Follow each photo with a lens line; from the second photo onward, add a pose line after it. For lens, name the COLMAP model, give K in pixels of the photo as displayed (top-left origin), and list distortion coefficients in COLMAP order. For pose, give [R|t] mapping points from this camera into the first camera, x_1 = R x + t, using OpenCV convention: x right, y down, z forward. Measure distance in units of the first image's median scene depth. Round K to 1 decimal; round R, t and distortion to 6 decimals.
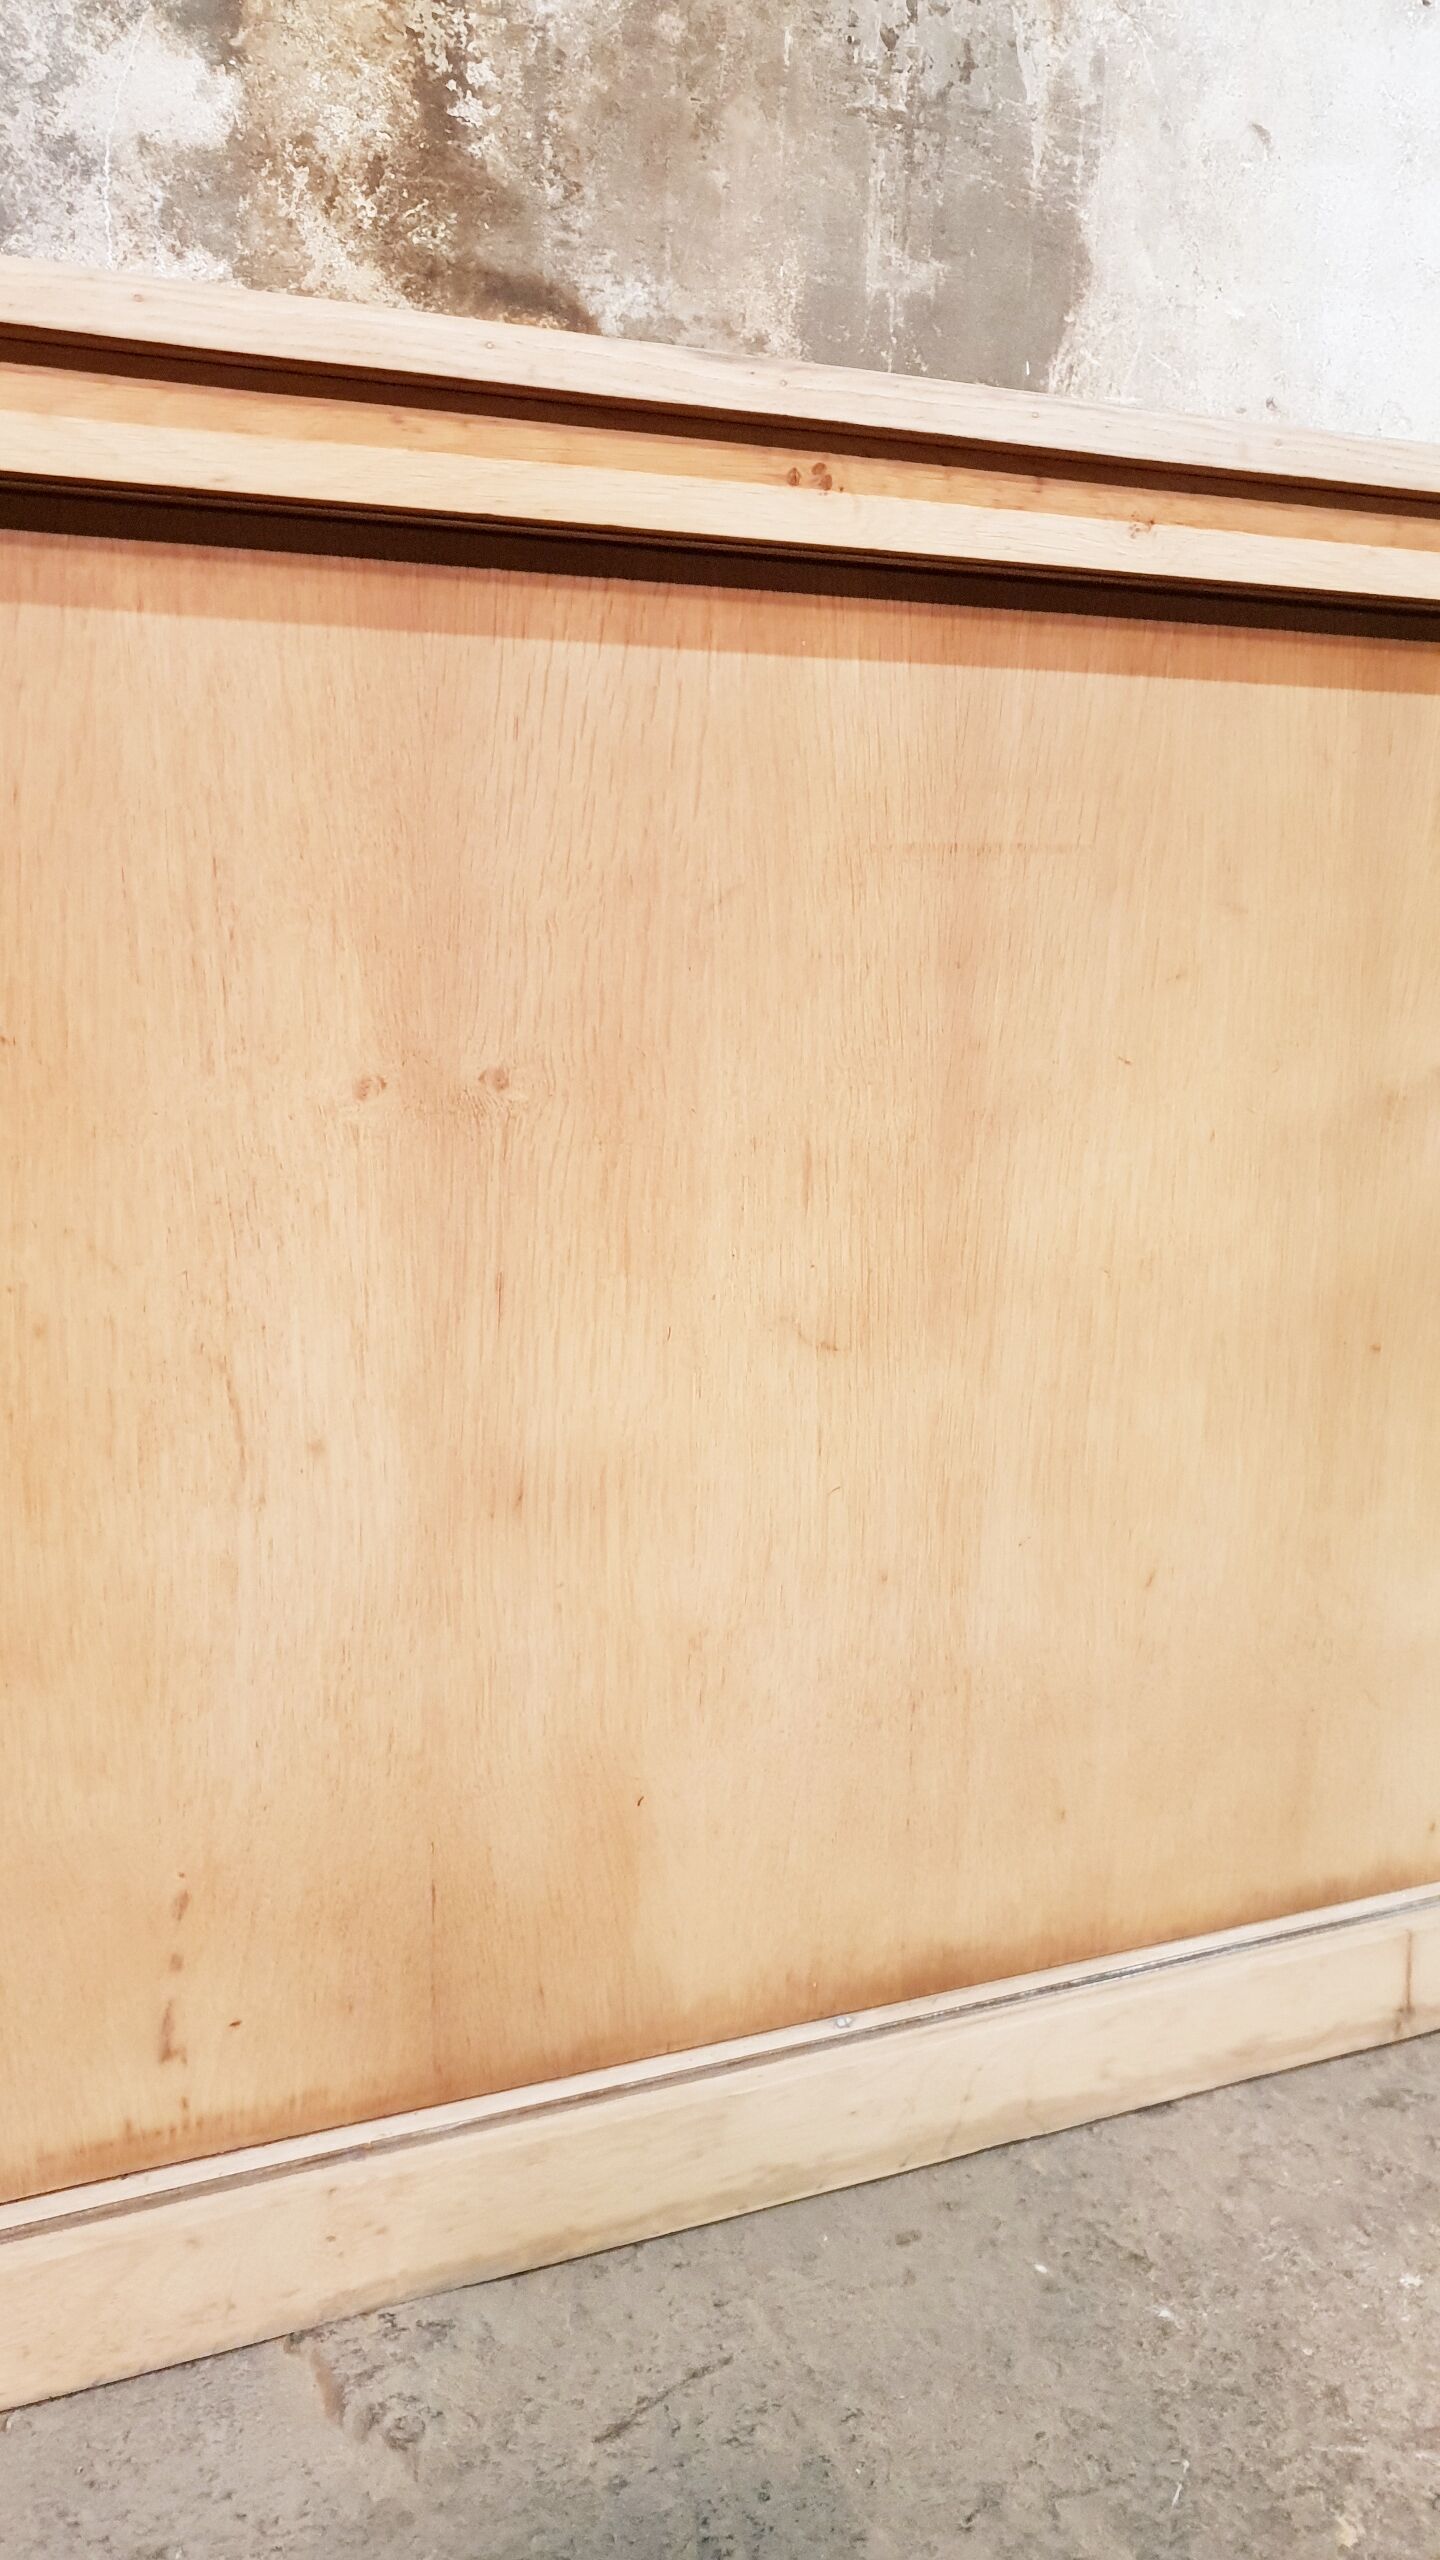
lens RADIAL K [[2003.0, 0, 742.2], [0, 2003.0, 1262.6], [0, 0, 1]] dist [-0.004681, 0.024242]
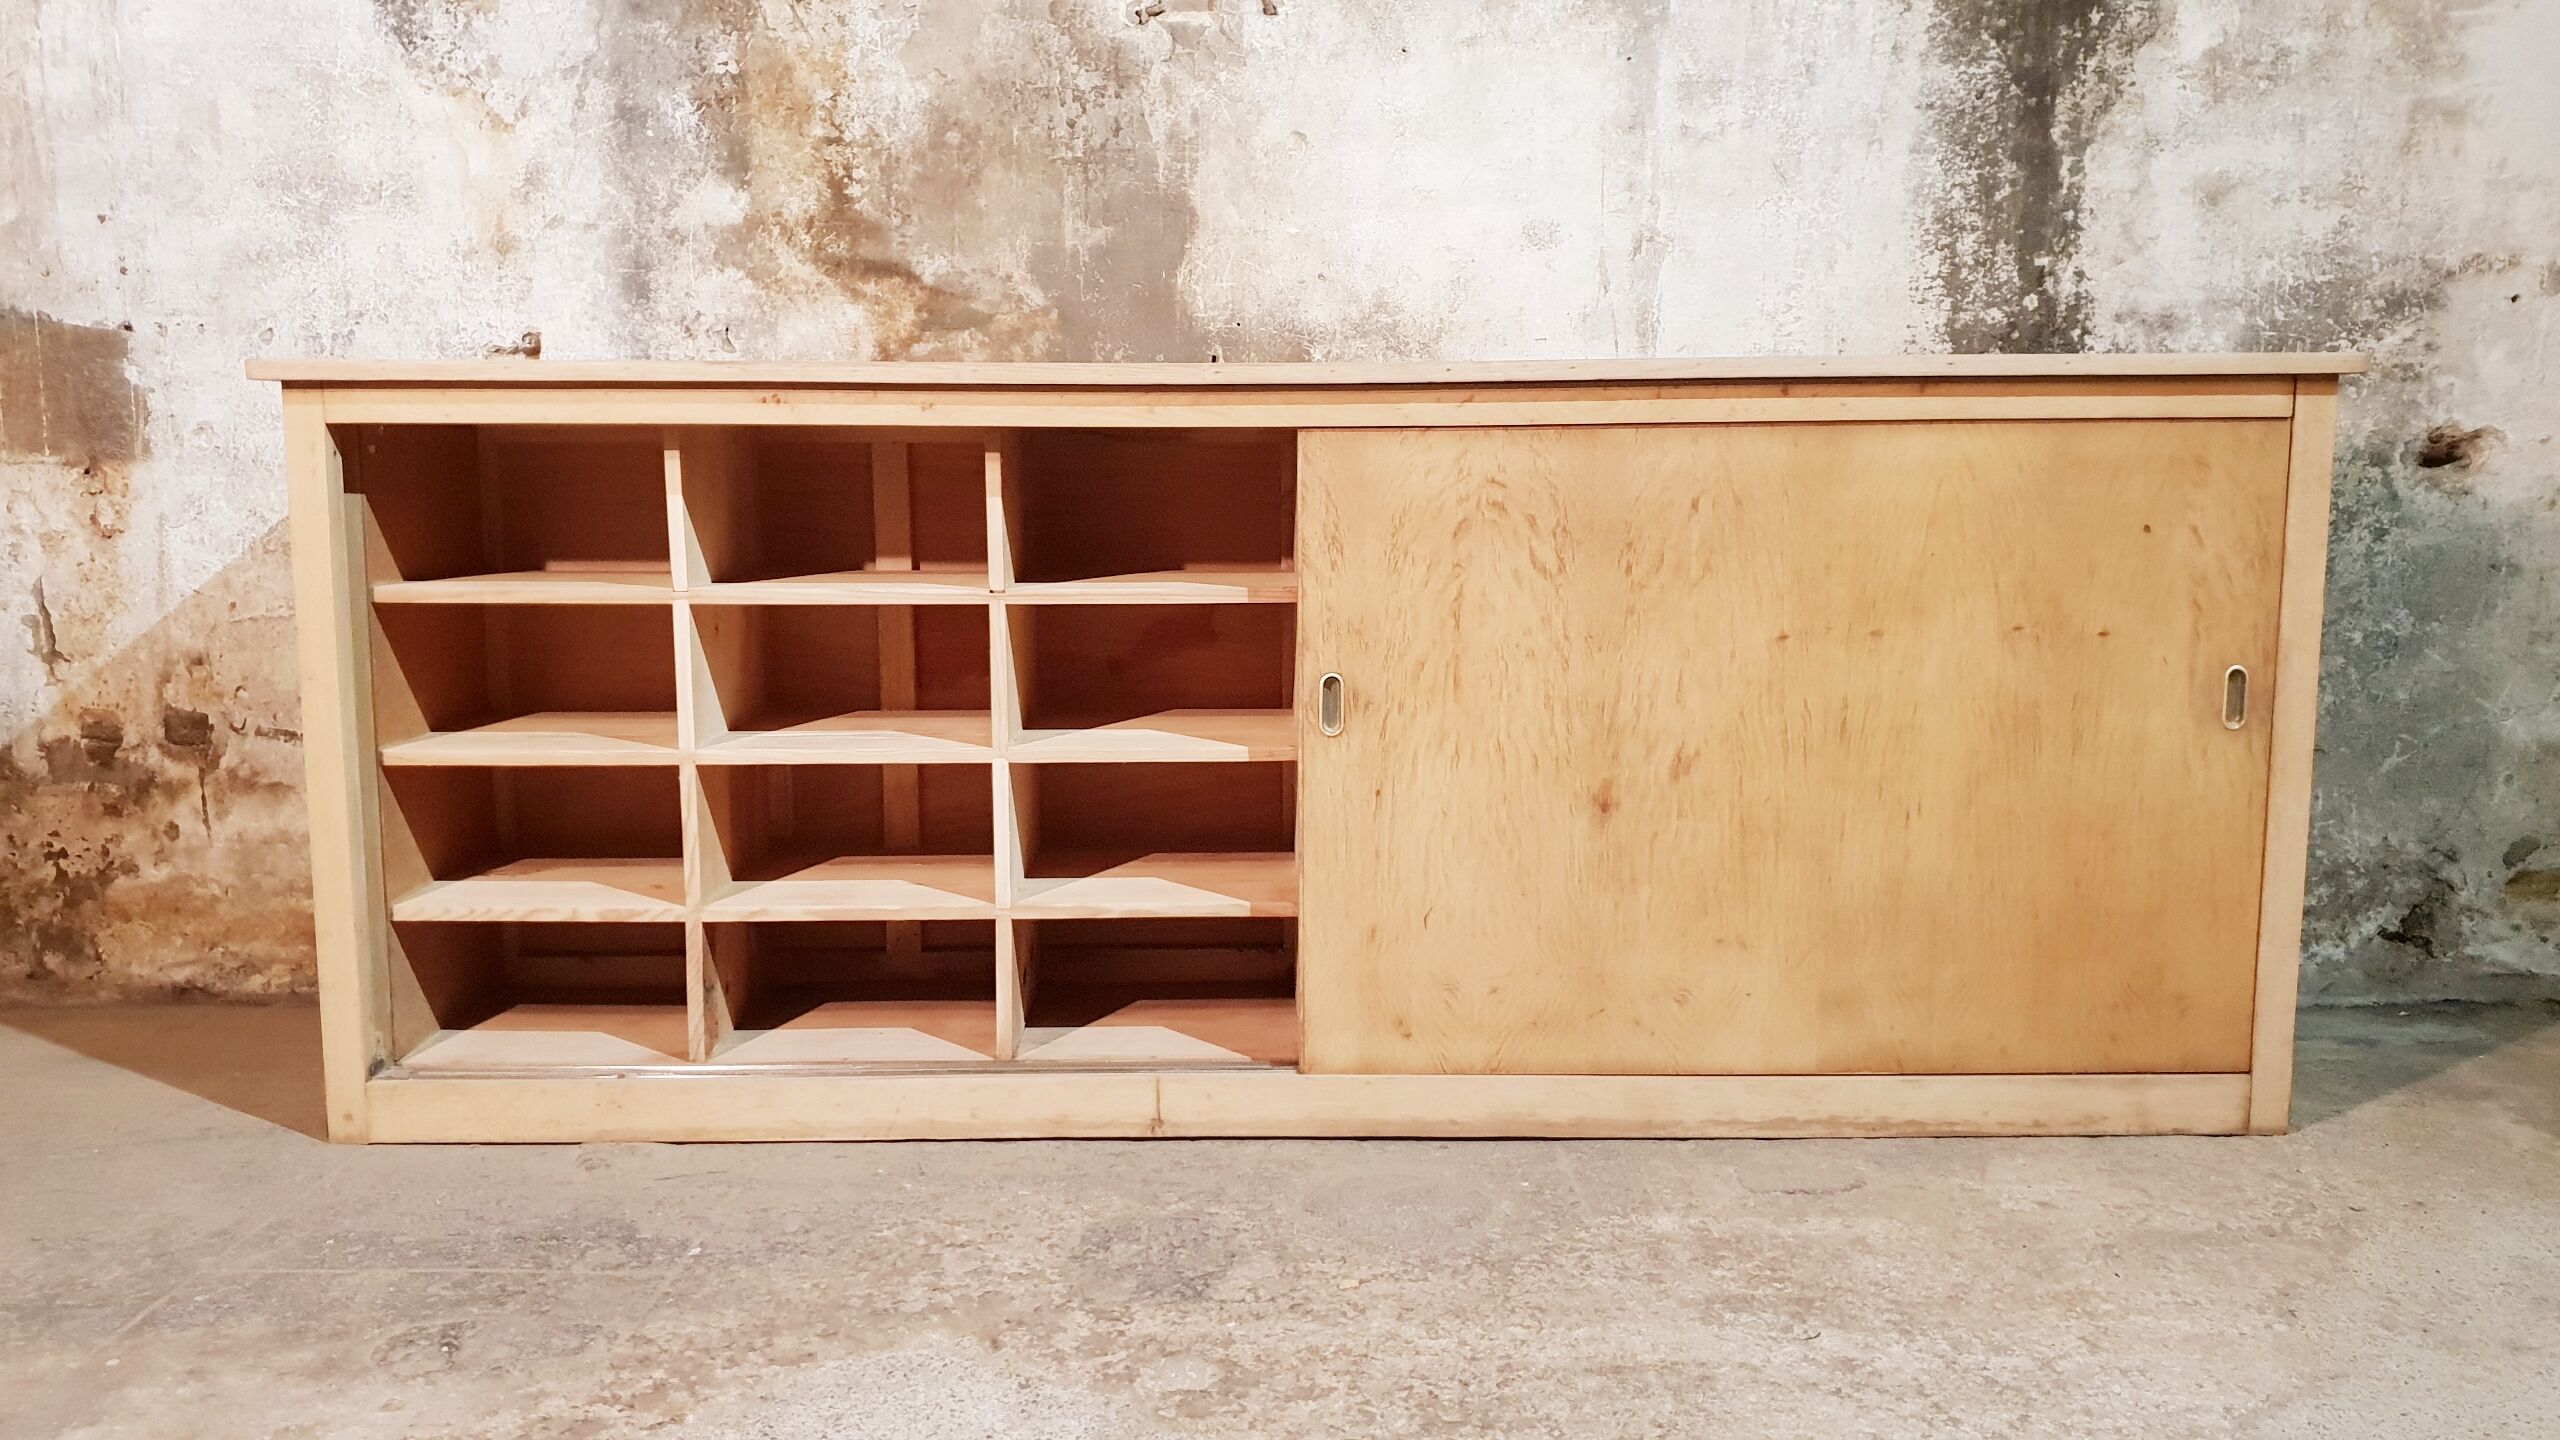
lens RADIAL K [[2003.0, 0, 1251.5], [0, 2003.0, 710.5], [0, 0, 1]] dist [-0.004681, 0.024242]
pose [[0.921533, 0.021091, -0.387726, 1.132393], [-0.056608, 0.995153, -0.080410, 0.122852], [0.384151, 0.096049, 0.918261, -0.760467]]
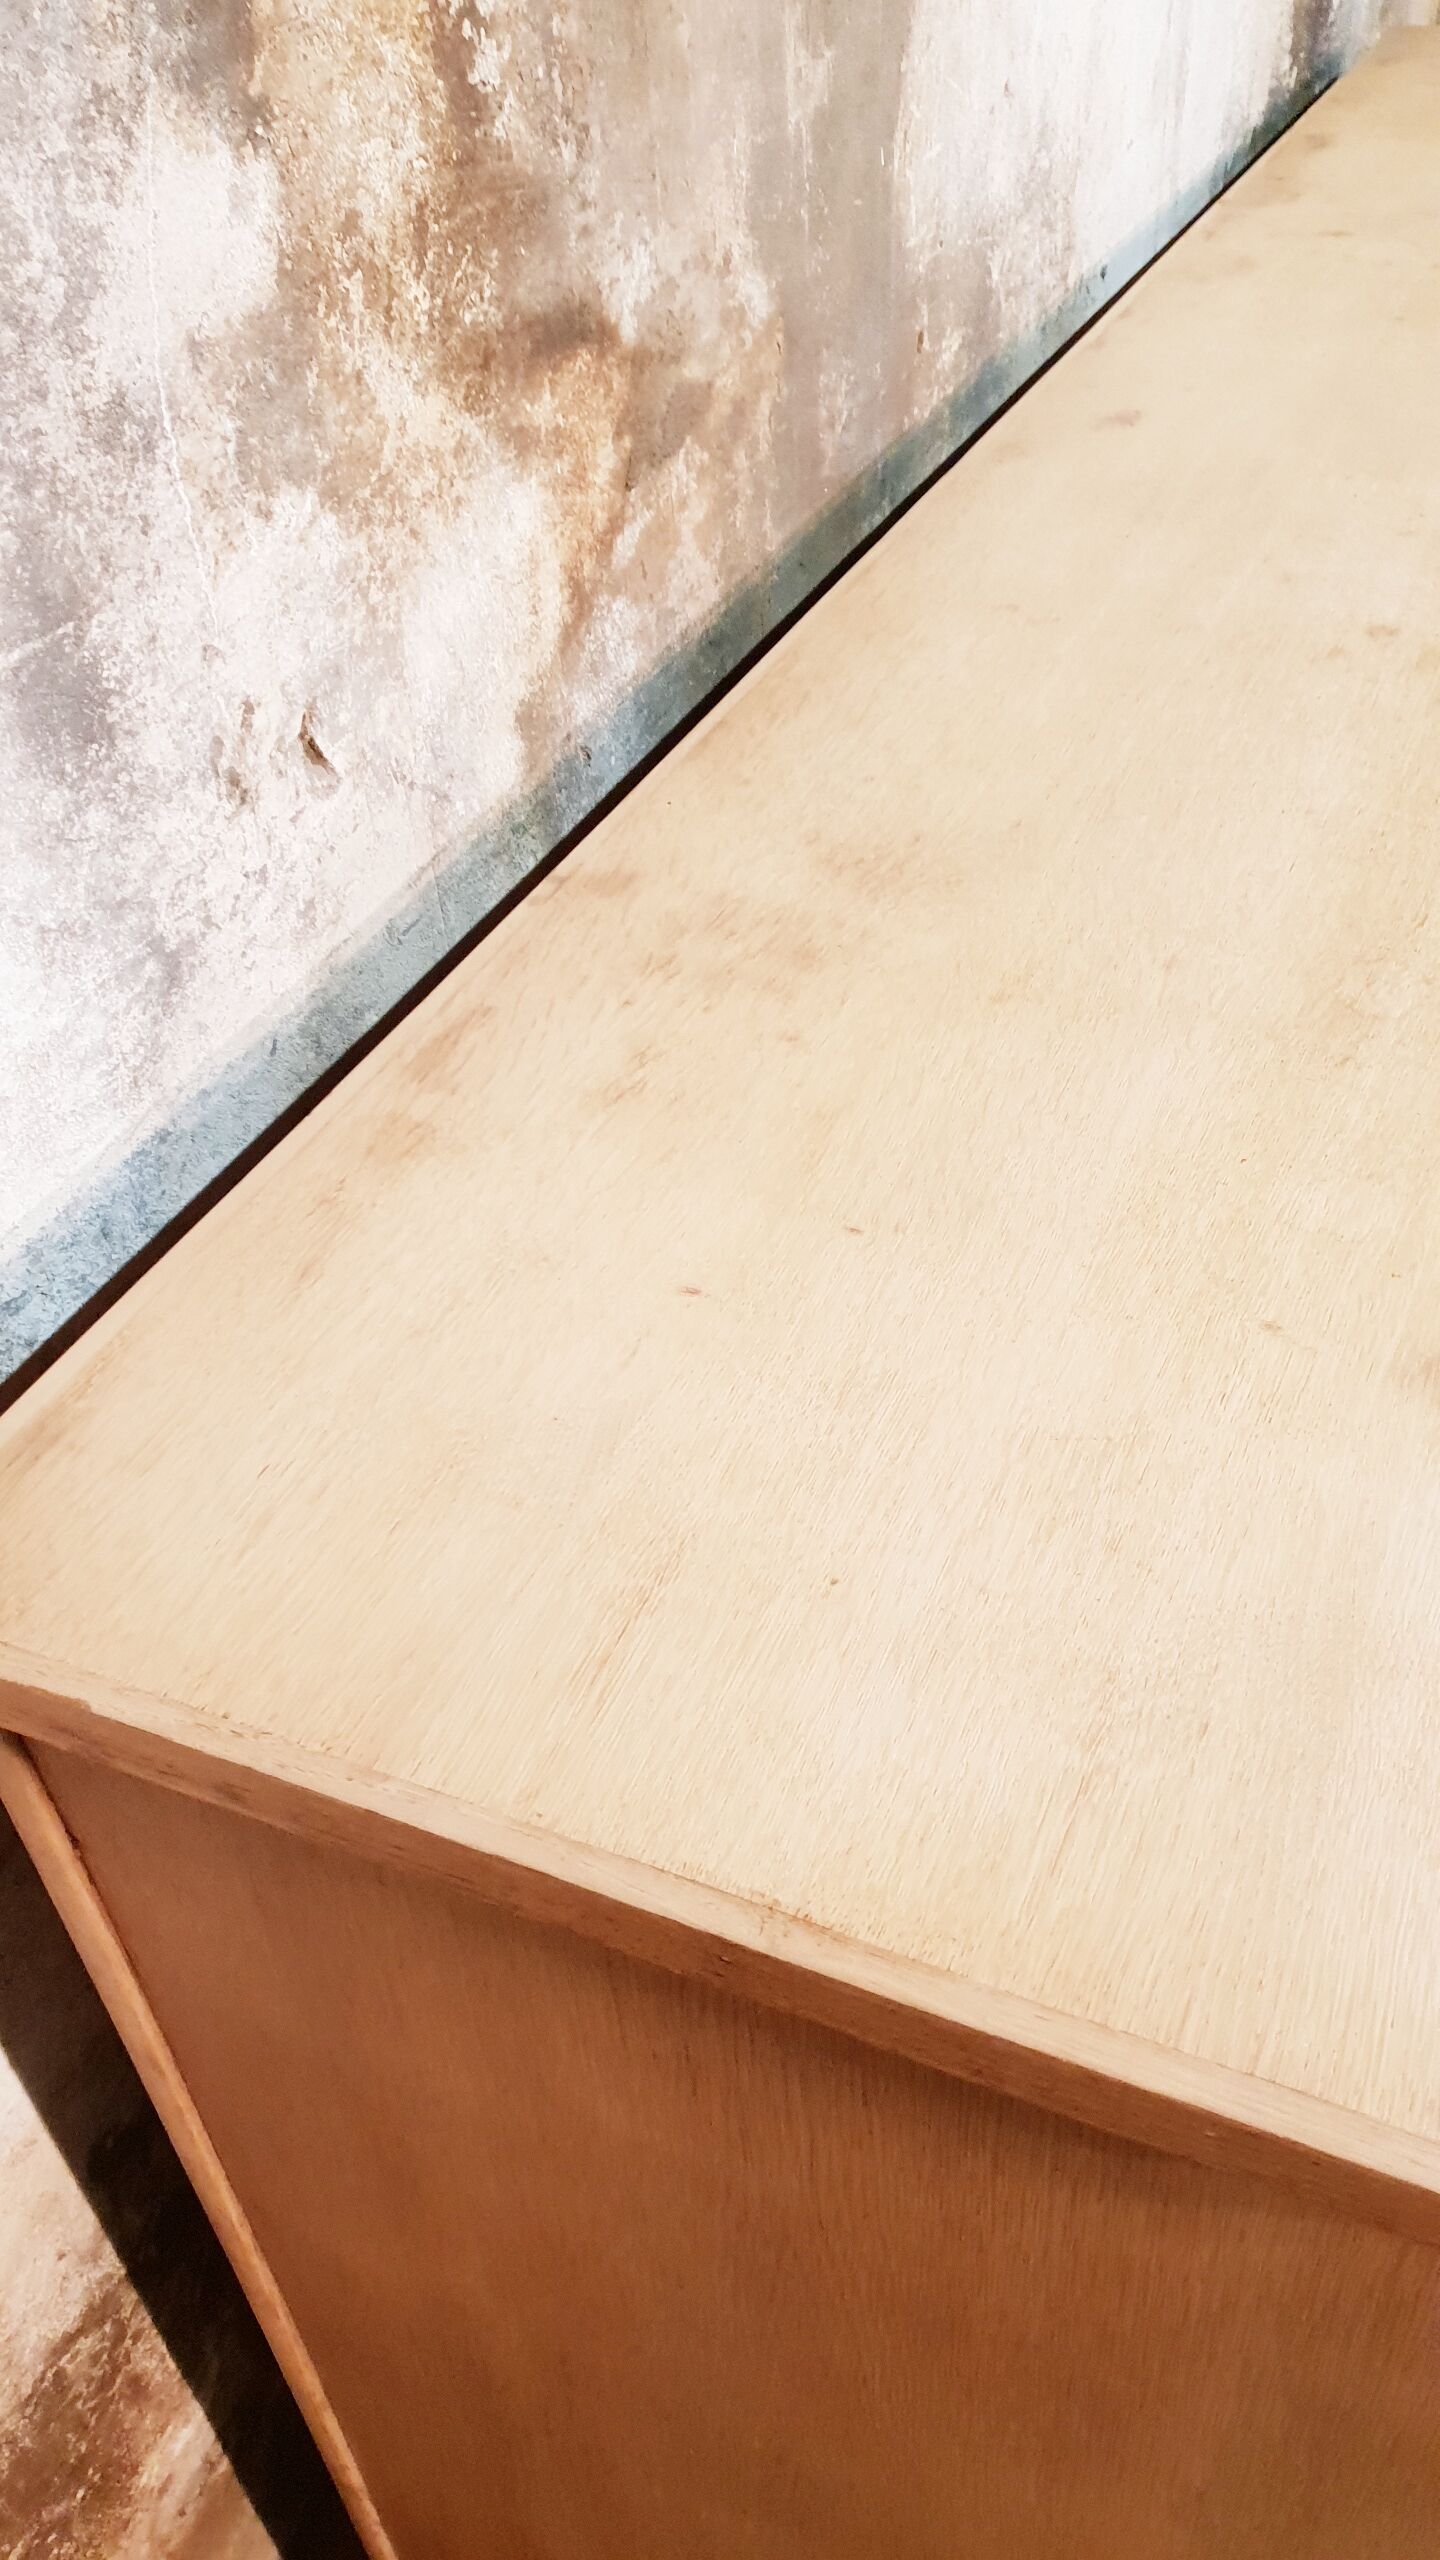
lens RADIAL K [[2003.0, 0, 727.9], [0, 2003.0, 1276.1], [0, 0, 1]] dist [-0.004681, 0.024242]
pose [[0.724735, -0.488380, 0.486049, -0.574394], [0.219582, 0.832338, 0.508918, -0.590250], [-0.653103, -0.262103, 0.710464, 0.460027]]
